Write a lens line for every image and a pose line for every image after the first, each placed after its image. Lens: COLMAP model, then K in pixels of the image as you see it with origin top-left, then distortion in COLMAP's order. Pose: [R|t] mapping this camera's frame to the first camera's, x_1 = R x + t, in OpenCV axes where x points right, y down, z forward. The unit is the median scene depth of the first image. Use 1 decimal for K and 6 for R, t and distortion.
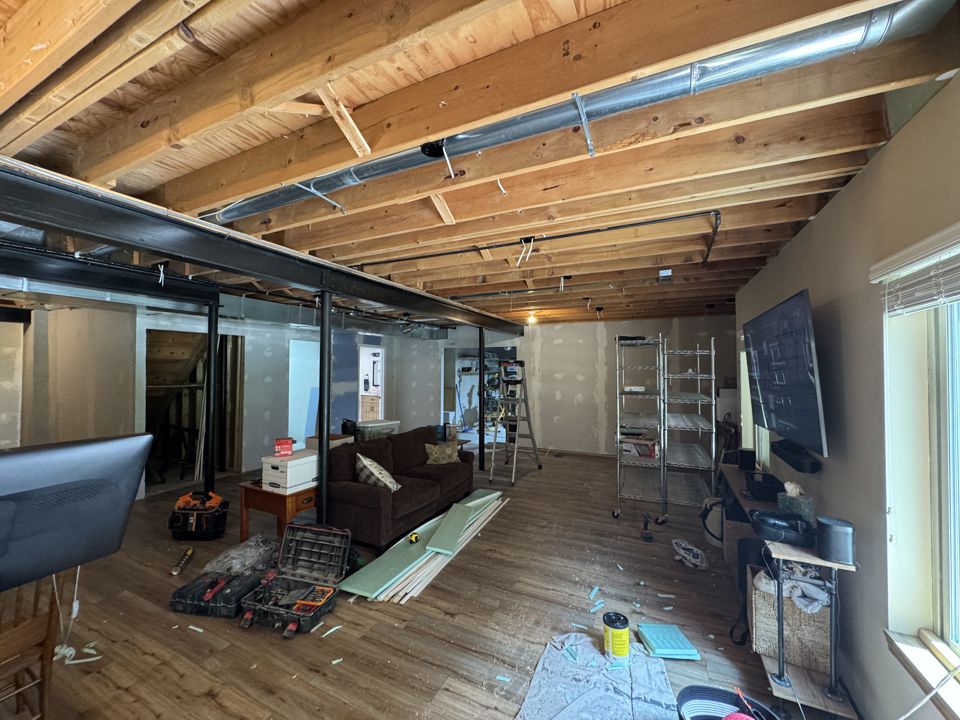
lens RADIAL K [[381.3, 0, 476.8], [0, 381.3, 360.0], [0, 0, 1]] dist [-0.001829, 0.000430]
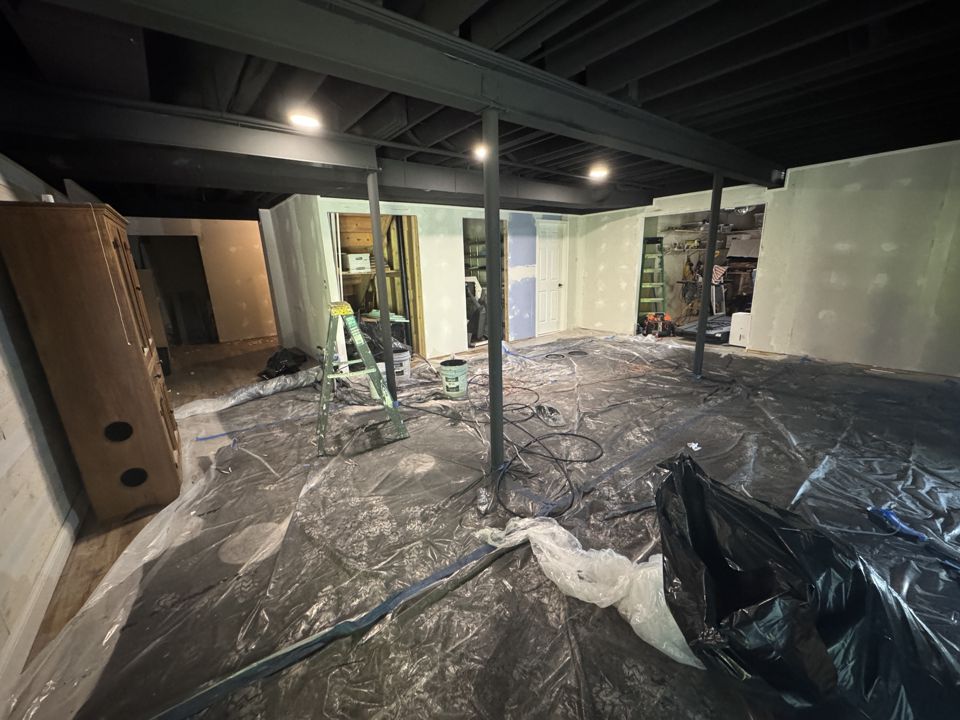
lens RADIAL K [[381.3, 0, 482.9], [0, 381.3, 359.0], [0, 0, 1]] dist [-0.001829, 0.000430]
pose [[0.905692, 0.074499, -0.417339, -0.065408], [0.045253, 0.961825, 0.269900, 0.032186], [0.421514, -0.263332, 0.867746, 0.200540]]
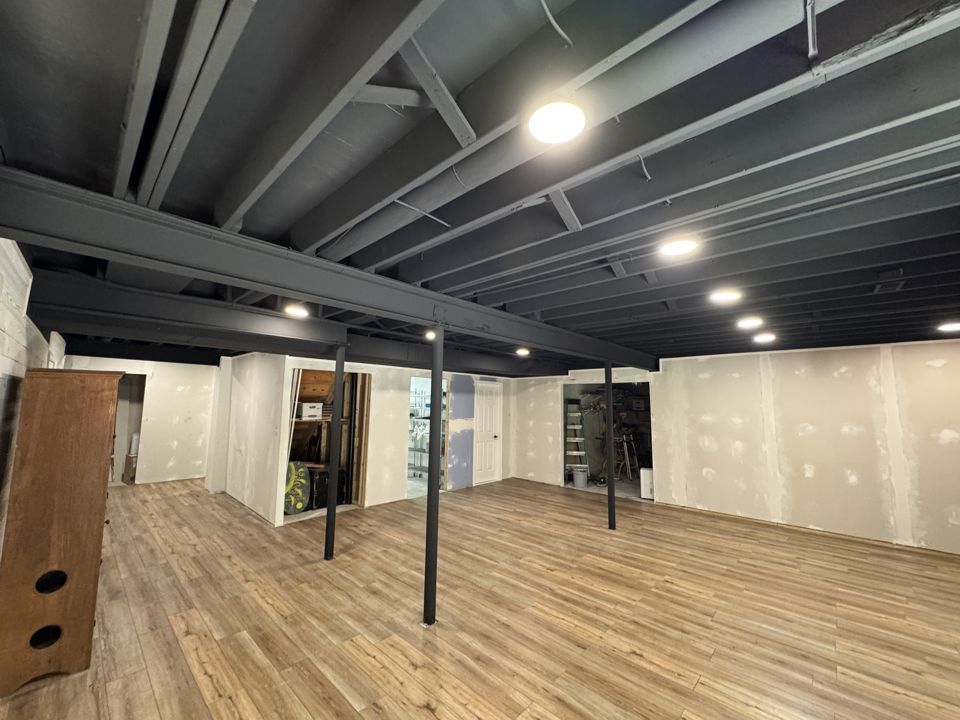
lens RADIAL K [[381.3, 0, 479.9], [0, 381.3, 357.9], [0, 0, 1]] dist [-0.001829, 0.000430]
pose [[0.956217, -0.022313, -0.291808, -0.014684], [-0.006477, 0.995232, -0.097325, -0.004995], [0.292588, 0.094954, 0.951512, 0.084442]]
